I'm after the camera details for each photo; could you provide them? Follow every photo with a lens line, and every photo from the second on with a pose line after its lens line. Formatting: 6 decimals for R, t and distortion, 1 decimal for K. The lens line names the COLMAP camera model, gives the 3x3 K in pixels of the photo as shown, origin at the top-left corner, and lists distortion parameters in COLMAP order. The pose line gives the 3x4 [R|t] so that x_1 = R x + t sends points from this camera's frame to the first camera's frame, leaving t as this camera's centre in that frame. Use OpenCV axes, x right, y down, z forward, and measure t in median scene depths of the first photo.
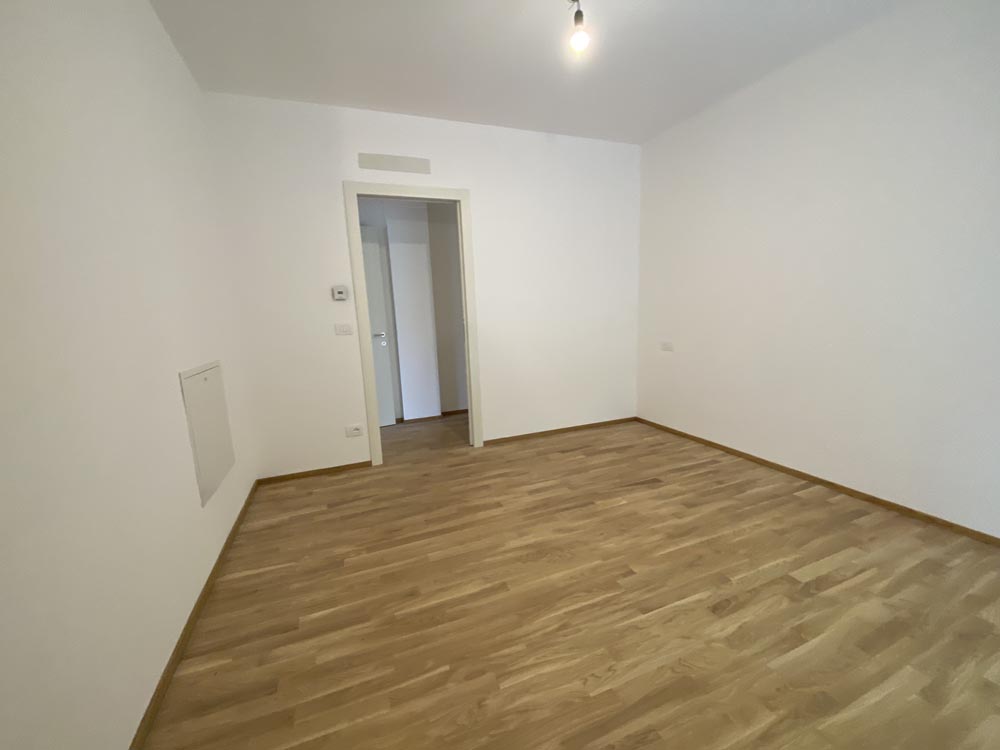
lens RADIAL K [[402.9, 0, 496.6], [0, 402.9, 377.2], [0, 0, 1]] dist [0.023823, -0.021649]
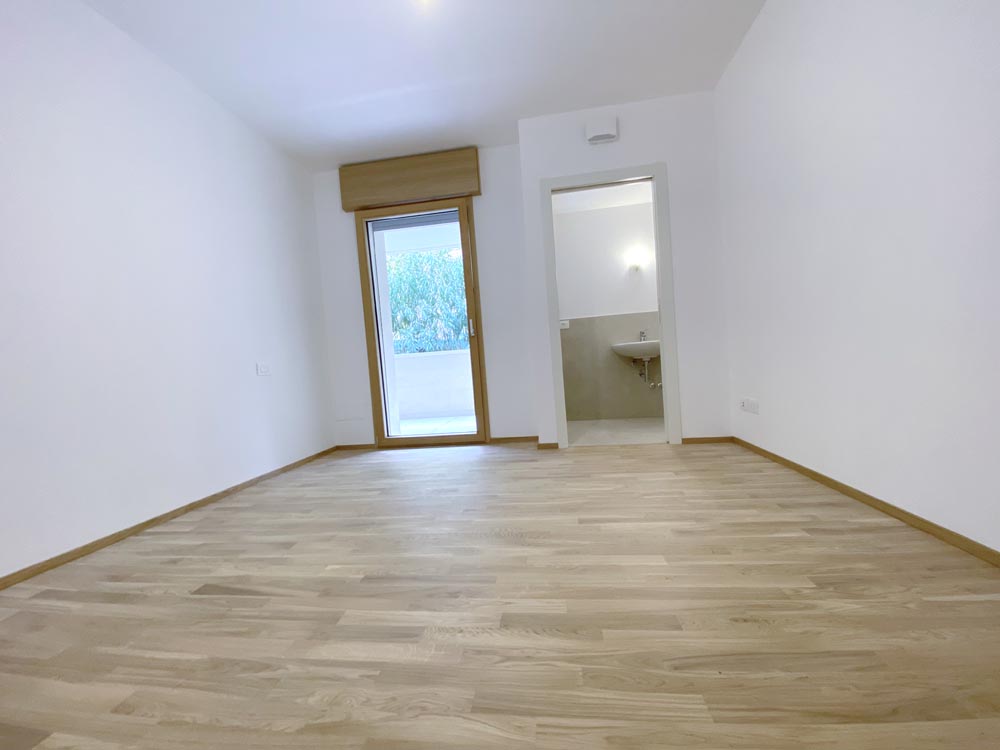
lens RADIAL K [[402.9, 0, 496.6], [0, 402.9, 377.2], [0, 0, 1]] dist [0.023823, -0.021649]
pose [[-0.863678, 0.083993, 0.496997, -0.283267], [0.188066, 0.968512, 0.163141, -0.032986], [-0.467645, 0.234369, -0.852279, 1.615445]]
